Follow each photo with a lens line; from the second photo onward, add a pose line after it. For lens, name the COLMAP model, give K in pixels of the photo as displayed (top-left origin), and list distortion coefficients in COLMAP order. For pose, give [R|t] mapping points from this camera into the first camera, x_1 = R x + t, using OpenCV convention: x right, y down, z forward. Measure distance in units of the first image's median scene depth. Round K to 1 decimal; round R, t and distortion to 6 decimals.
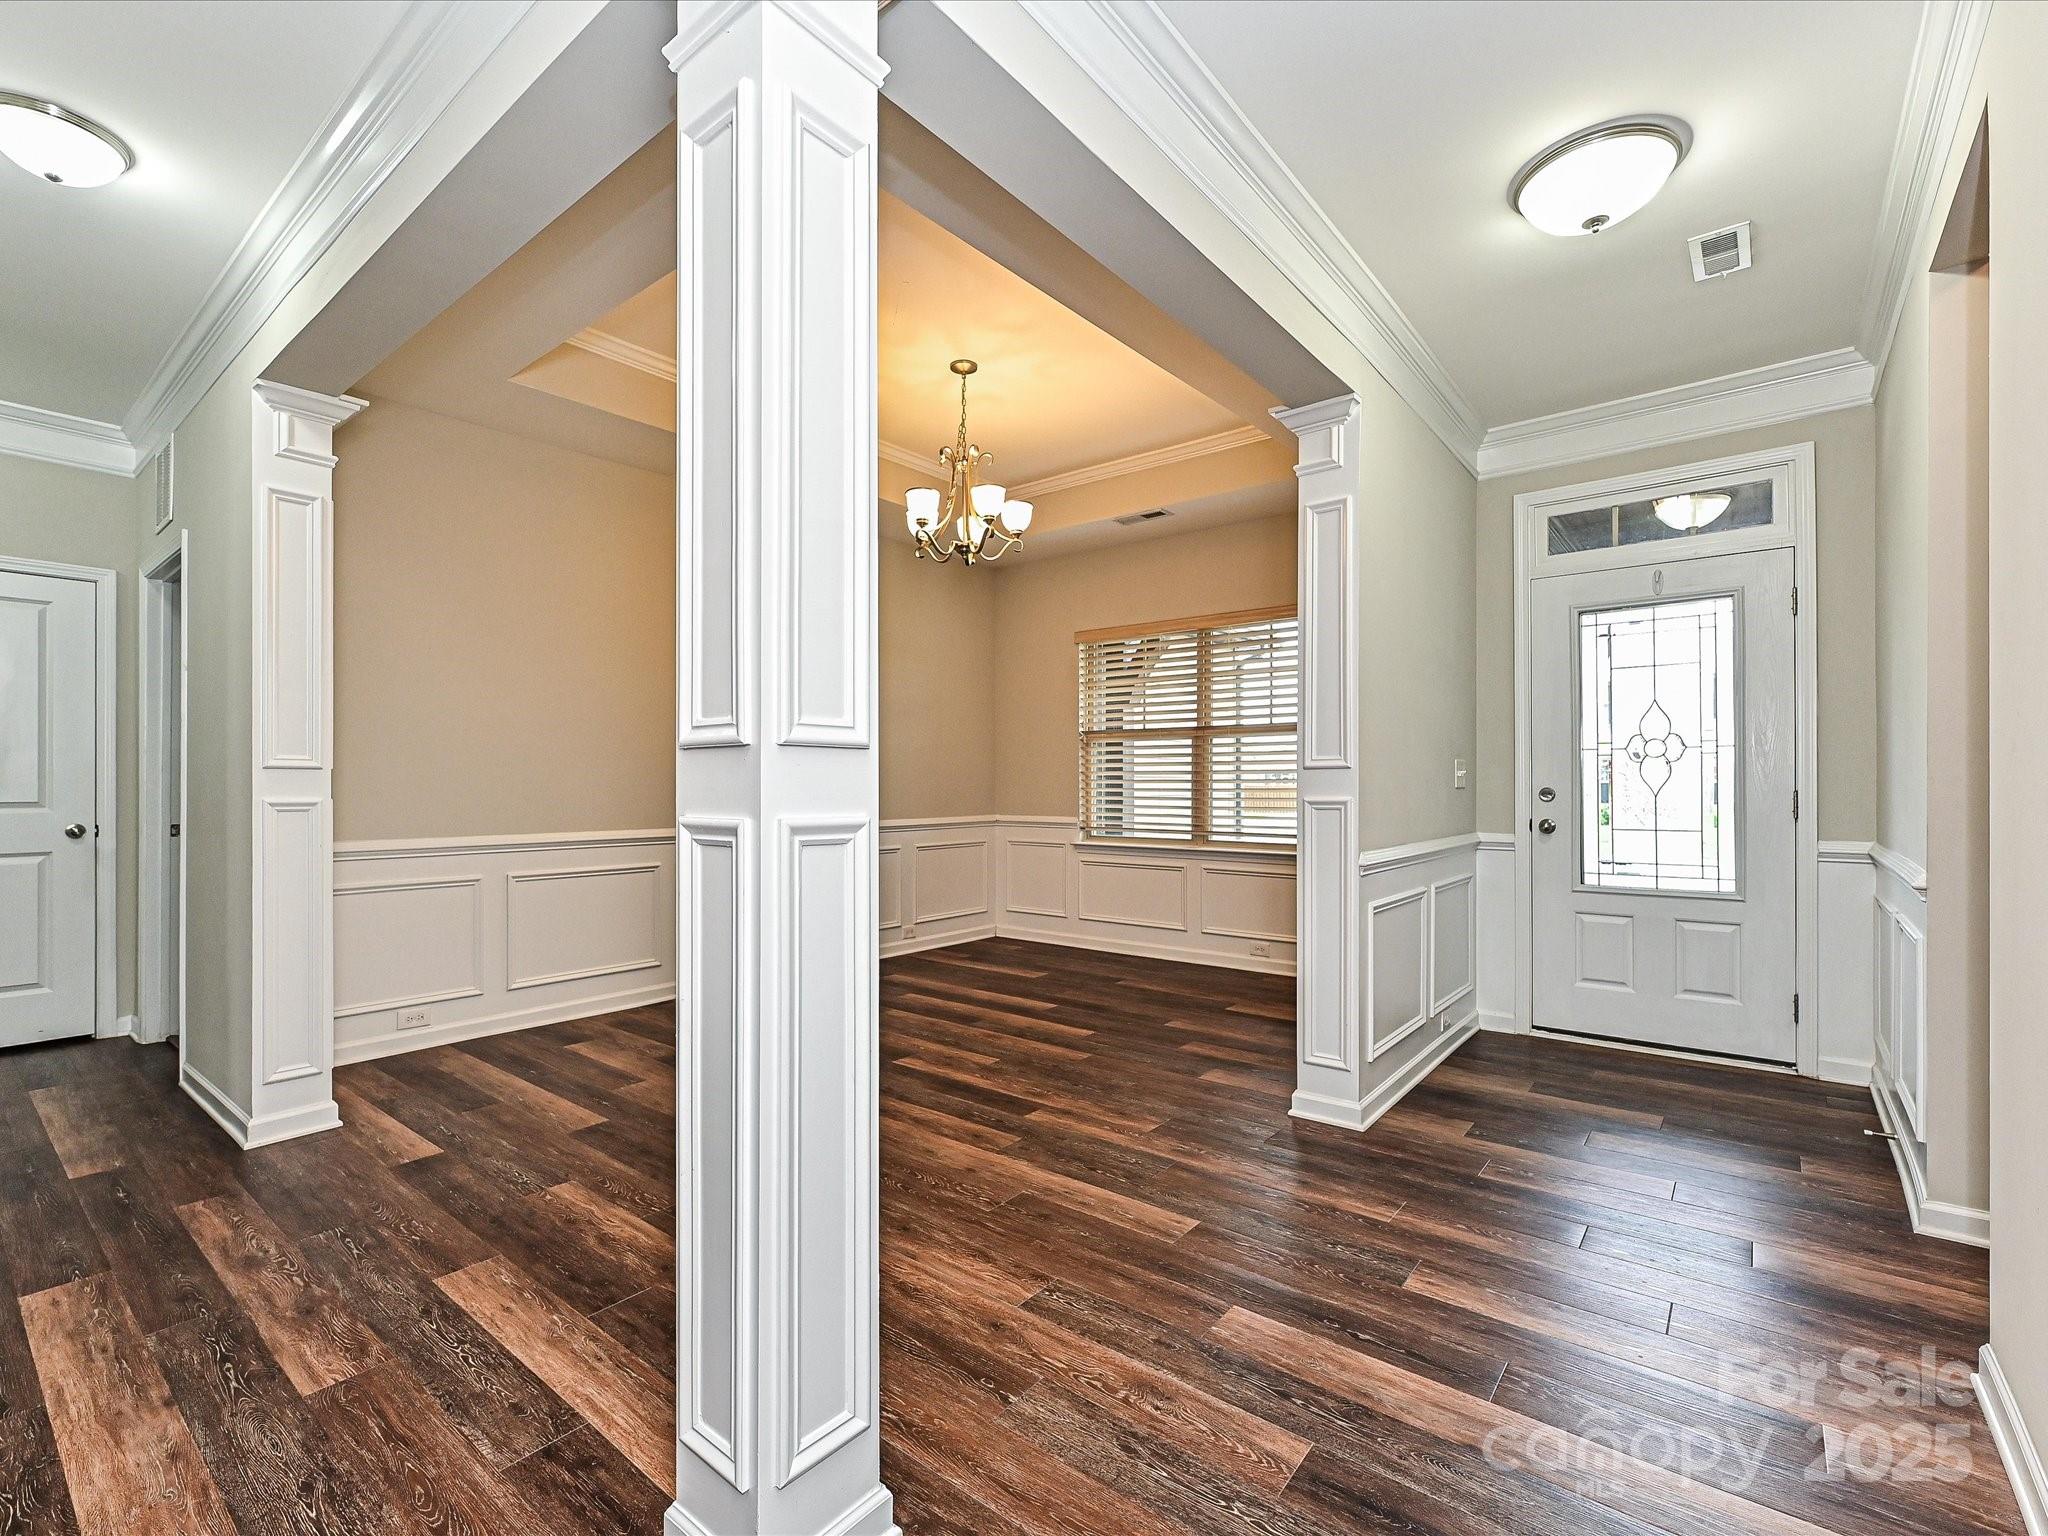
lens RADIAL K [[929.1, 0, 1024.3], [0, 929.1, 790.9], [0, 0, 1]] dist [-0.000725, -0.000276]
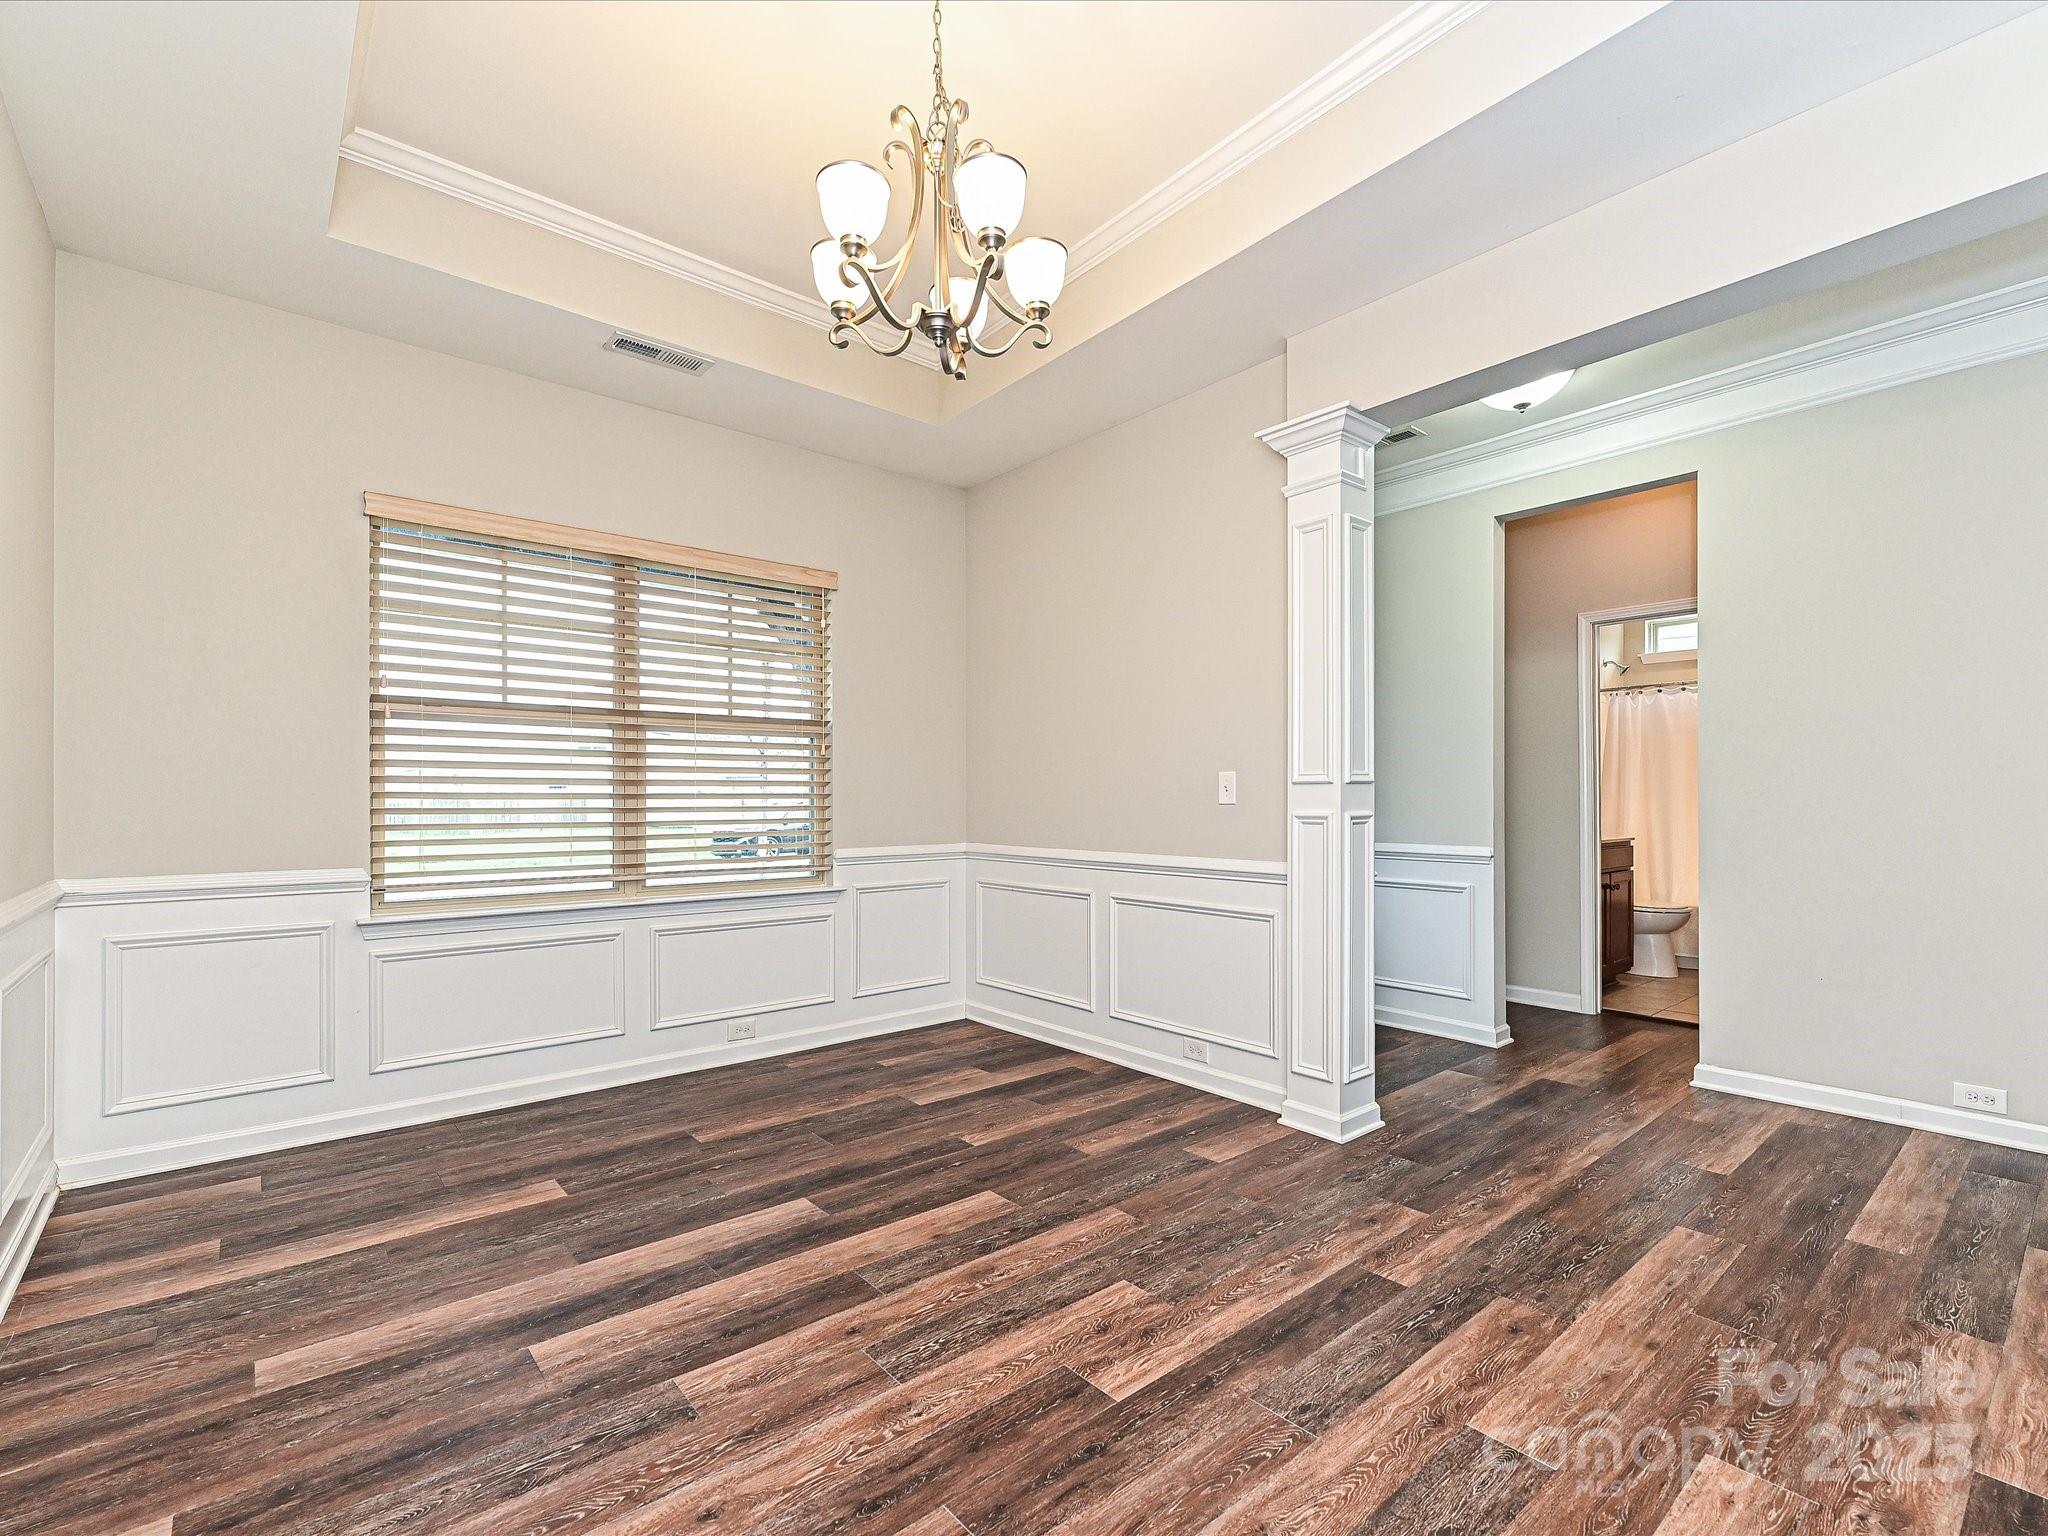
lens RADIAL K [[929.1, 0, 1024.3], [0, 929.1, 790.9], [0, 0, 1]] dist [-0.000725, -0.000276]
pose [[0.193159, 0.009773, 0.981119, -0.582704], [0.009962, 0.999879, -0.011921, -0.004925], [-0.981117, 0.012077, 0.193038, 0.917873]]
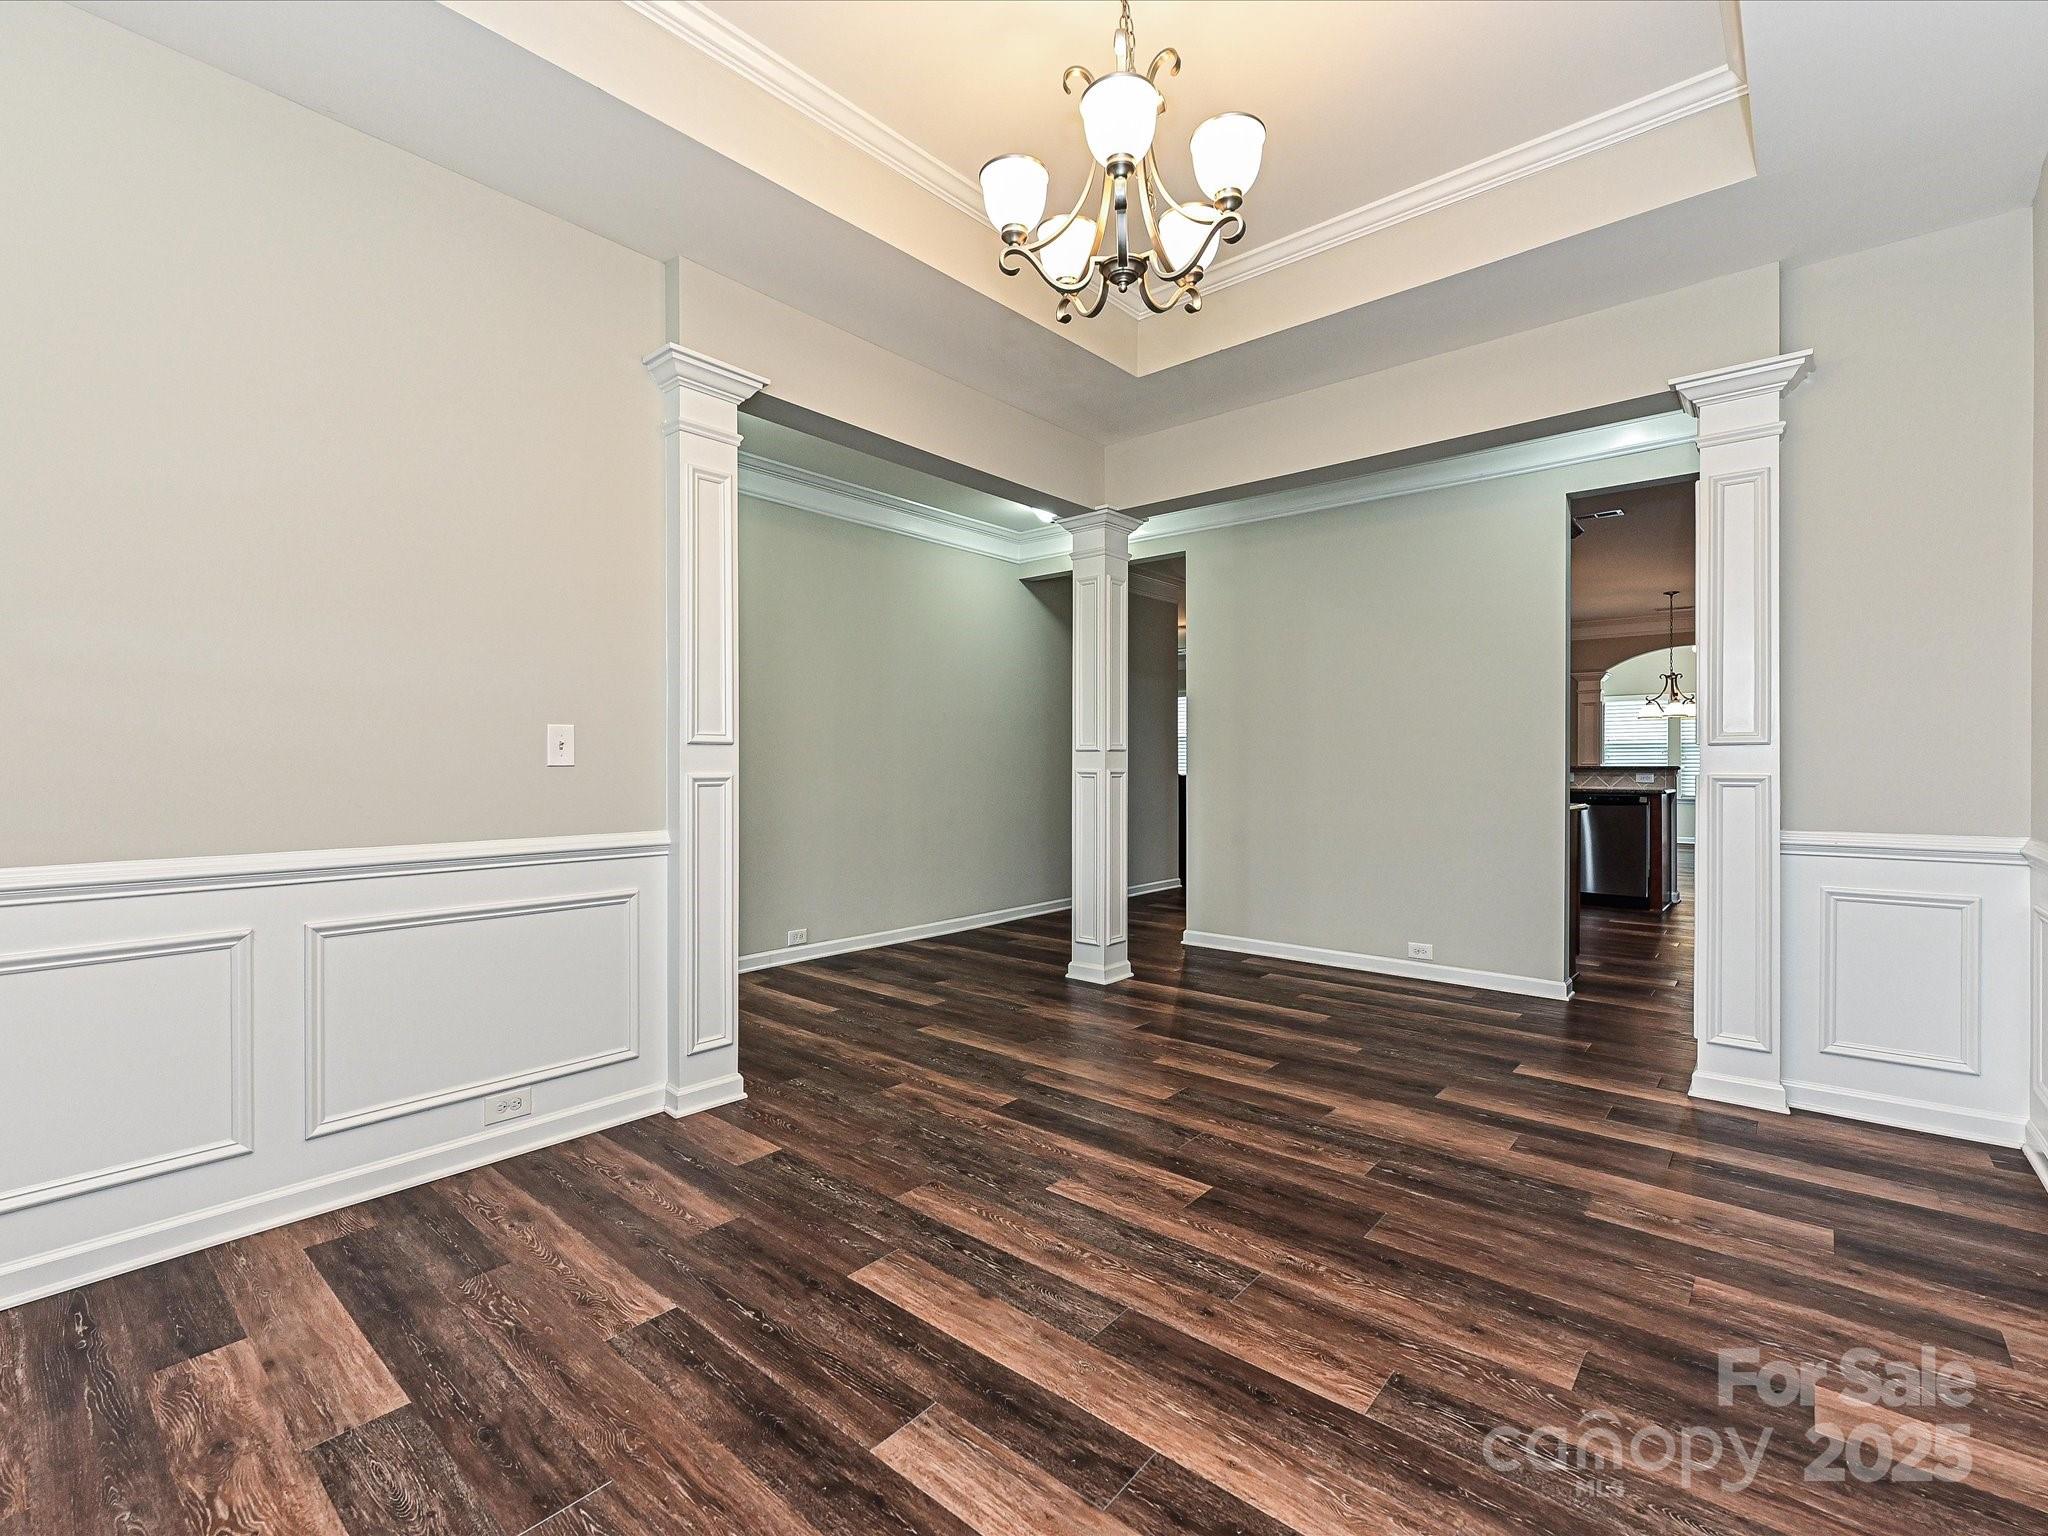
lens RADIAL K [[910.1, 0, 1023.8], [0, 910.1, 765.6], [0, 0, 1]] dist [-0.000741, 0.000075]
pose [[-0.999457, -0.000943, 0.032938, -0.030619], [-0.000587, 0.999941, 0.010824, -0.008975], [-0.032946, 0.010798, -0.999399, 1.575278]]
